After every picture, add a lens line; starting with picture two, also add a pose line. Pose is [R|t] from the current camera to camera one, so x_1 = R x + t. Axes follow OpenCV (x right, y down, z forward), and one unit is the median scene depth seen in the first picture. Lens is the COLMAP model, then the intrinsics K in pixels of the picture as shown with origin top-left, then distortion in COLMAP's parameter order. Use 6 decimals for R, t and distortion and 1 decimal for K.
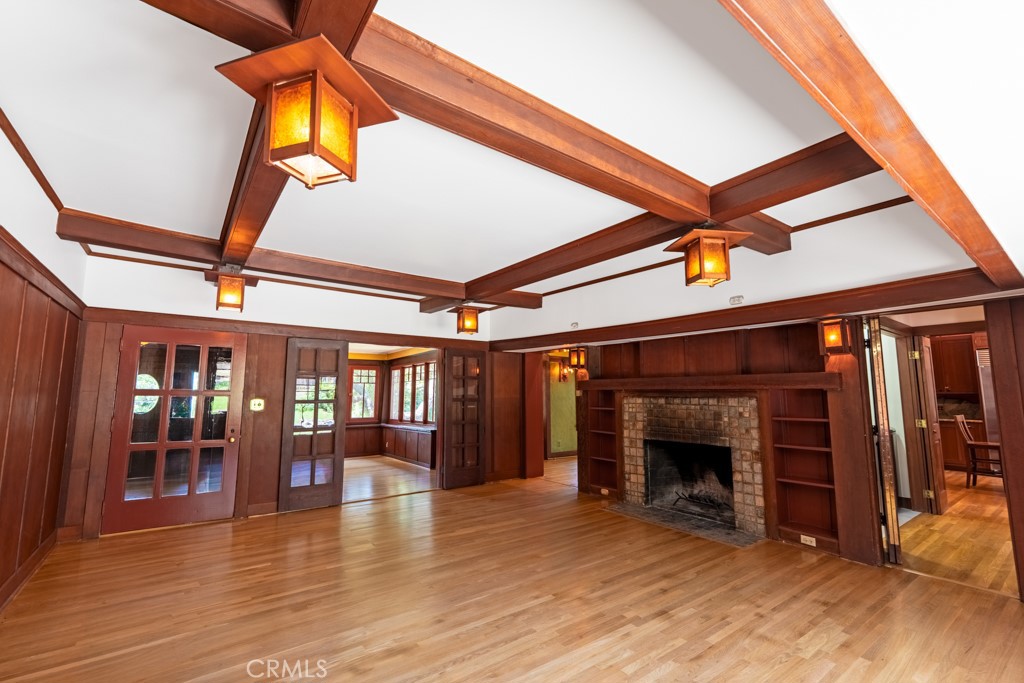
lens RADIAL K [[427.1, 0, 512.1], [0, 427.1, 348.1], [0, 0, 1]] dist [-0.000134, -0.000009]
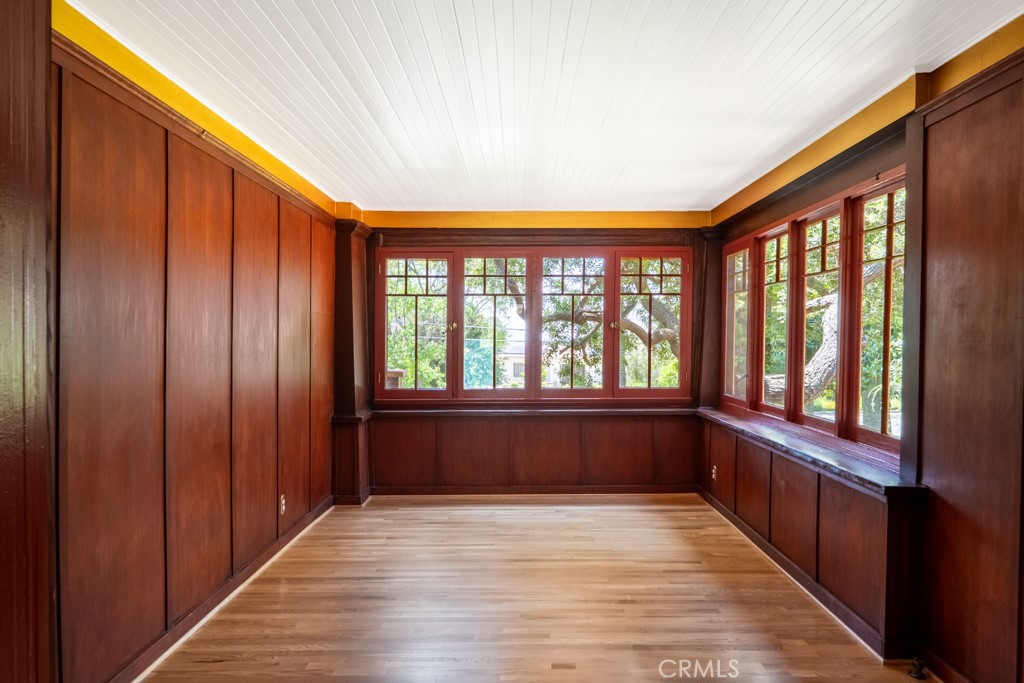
lens RADIAL K [[629.0, 0, 515.1], [0, 629.0, 343.4], [0, 0, 1]] dist [-0.001810, -0.000012]
pose [[0.805541, 0.013177, -0.592393, -0.121592], [0.066607, 0.991403, 0.112624, 0.056086], [0.588784, -0.130181, 0.797738, 0.504763]]
